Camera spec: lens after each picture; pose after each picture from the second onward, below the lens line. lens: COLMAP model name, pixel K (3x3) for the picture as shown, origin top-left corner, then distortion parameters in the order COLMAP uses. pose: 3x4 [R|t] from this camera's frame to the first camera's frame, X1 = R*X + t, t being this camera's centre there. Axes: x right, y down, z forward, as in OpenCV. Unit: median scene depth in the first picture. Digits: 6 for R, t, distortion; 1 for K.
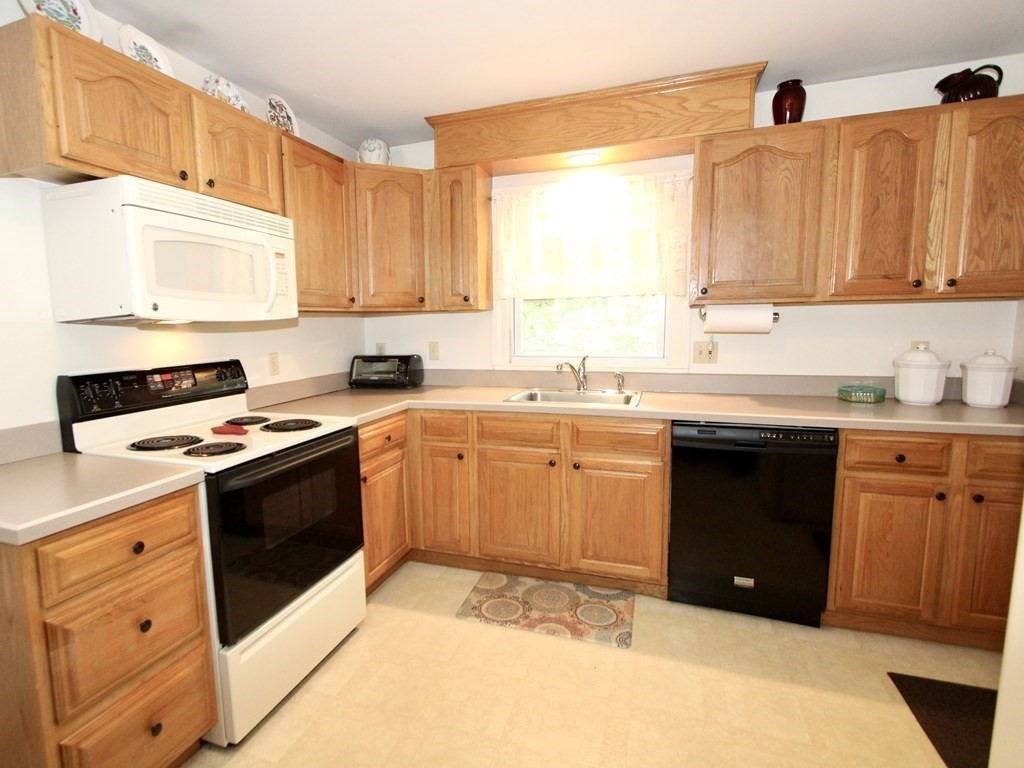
lens RADIAL K [[559.5, 0, 512.0], [0, 559.5, 384.0], [0, 0, 1]] dist [-0.002800, -0.000586]
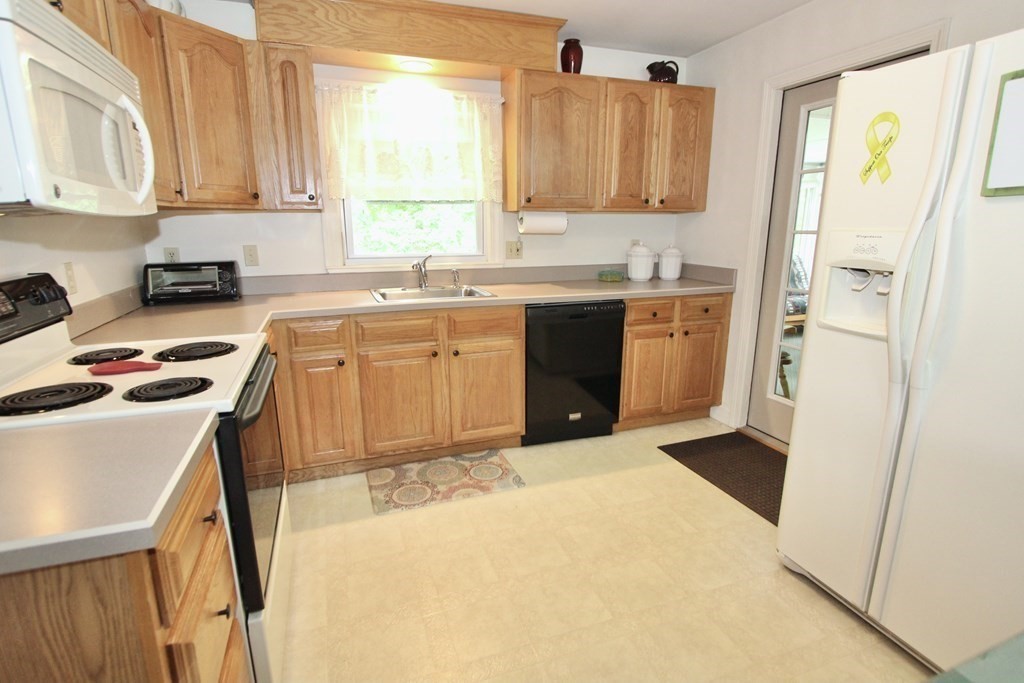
lens RADIAL K [[529.4, 0, 512.0], [0, 529.4, 341.5], [0, 0, 1]] dist [-0.001800, 0.000116]
pose [[0.745902, -0.131758, 0.652893, -0.502203], [0.064794, 0.989944, 0.125752, -0.004465], [-0.662896, -0.051495, 0.746938, 0.125803]]
